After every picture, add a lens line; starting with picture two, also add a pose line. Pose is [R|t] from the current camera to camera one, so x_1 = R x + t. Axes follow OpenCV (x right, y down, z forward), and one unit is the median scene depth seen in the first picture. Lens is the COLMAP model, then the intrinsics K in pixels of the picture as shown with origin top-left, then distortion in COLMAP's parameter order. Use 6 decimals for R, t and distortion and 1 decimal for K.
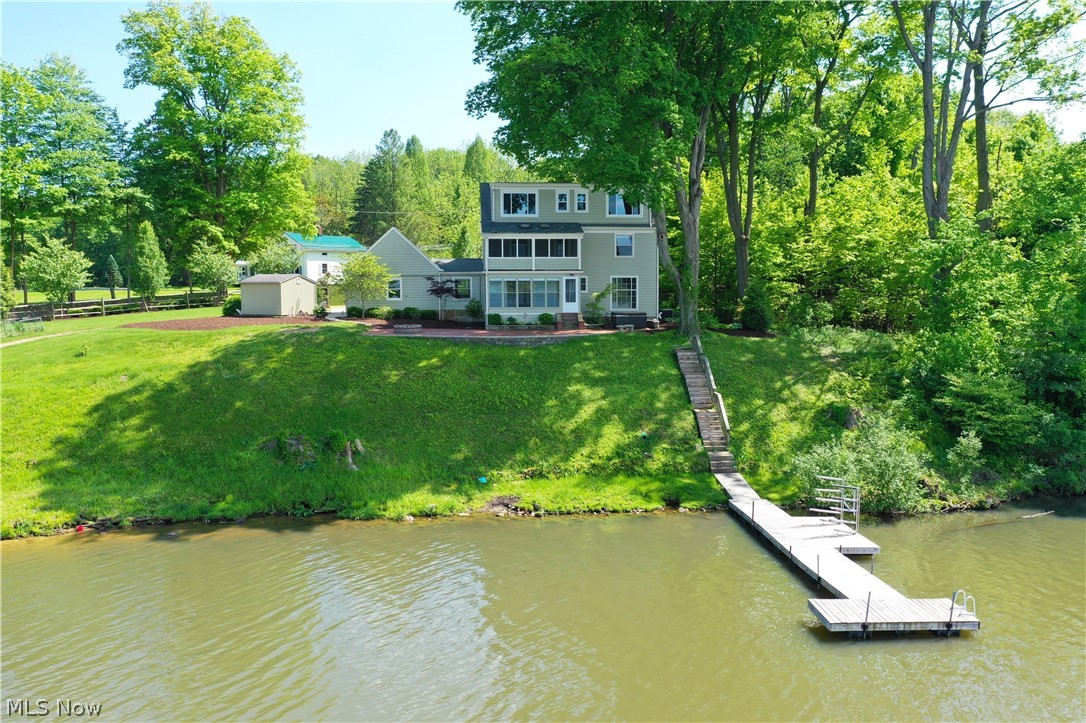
lens RADIAL K [[895.9, 0, 543.0], [0, 895.9, 361.5], [0, 0, 1]] dist [0.002422, 0.004135]
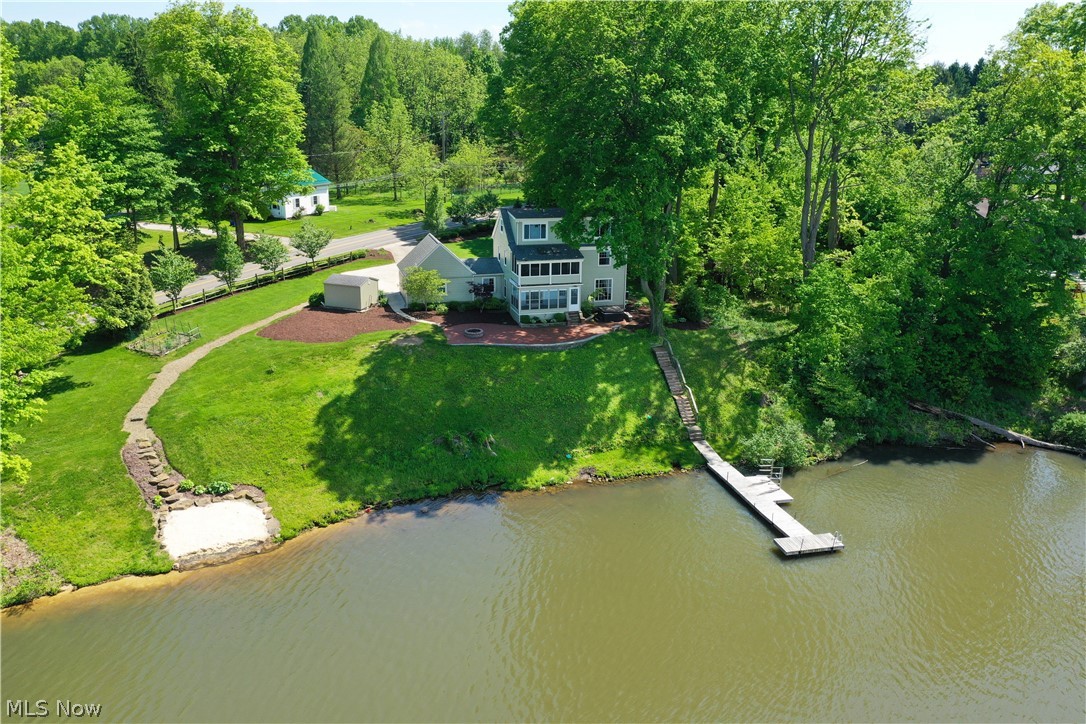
lens RADIAL K [[895.9, 0, 543.0], [0, 895.9, 362.0], [0, 0, 1]] dist [0.002422, 0.004135]
pose [[0.979845, -0.042312, 0.195224, -0.418701], [-0.001843, 0.975352, 0.220646, -0.401404], [-0.199749, -0.216559, 0.955616, -0.569105]]
